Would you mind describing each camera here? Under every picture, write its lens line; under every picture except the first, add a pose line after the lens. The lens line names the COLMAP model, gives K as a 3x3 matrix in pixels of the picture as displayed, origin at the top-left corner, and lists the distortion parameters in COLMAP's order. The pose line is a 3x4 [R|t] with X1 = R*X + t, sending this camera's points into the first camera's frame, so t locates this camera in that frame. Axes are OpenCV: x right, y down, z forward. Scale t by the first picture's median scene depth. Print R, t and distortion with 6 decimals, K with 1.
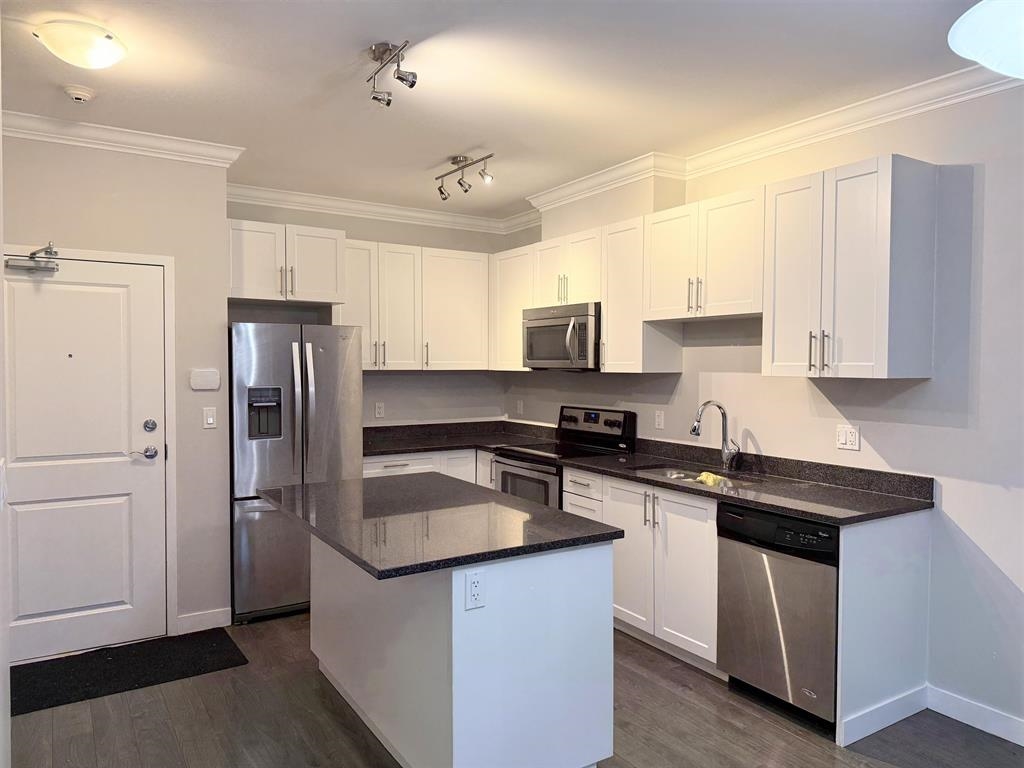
lens RADIAL K [[720.7, 0, 517.2], [0, 720.7, 382.1], [0, 0, 1]] dist [0.047863, -0.040651]
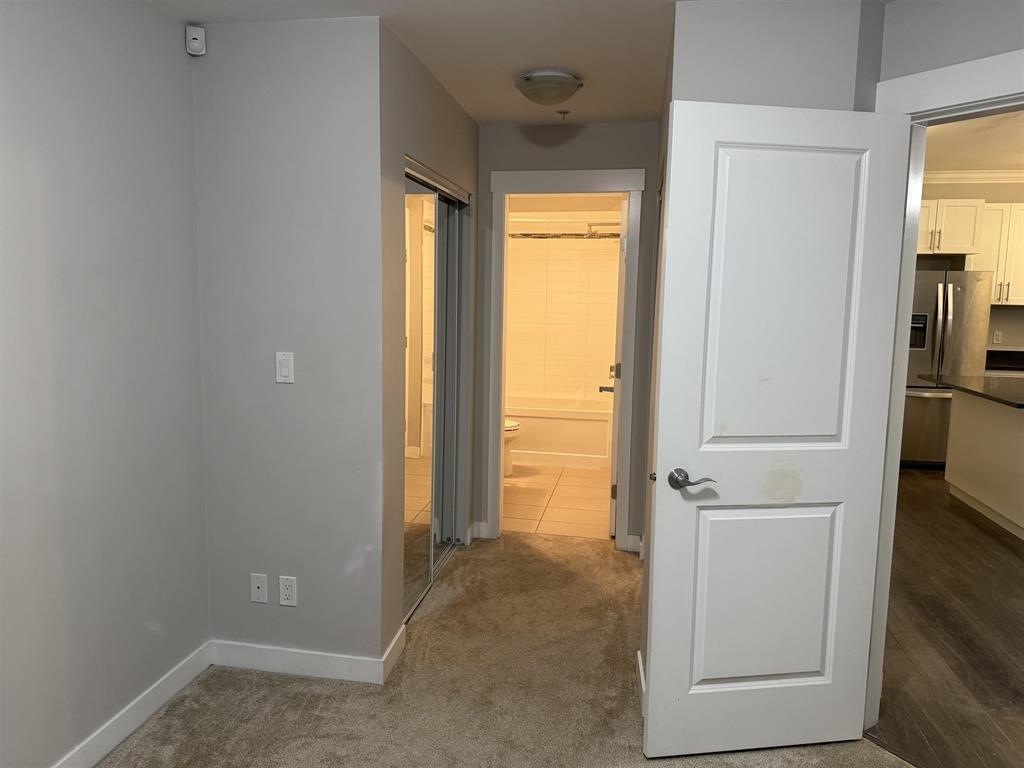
lens RADIAL K [[720.7, 0, 513.1], [0, 720.7, 386.7], [0, 0, 1]] dist [0.047863, -0.040651]
pose [[0.747701, 0.082314, -0.658914, 0.029905], [-0.028288, 0.995335, 0.092242, 0.038694], [0.663433, -0.050330, 0.746541, -0.644071]]
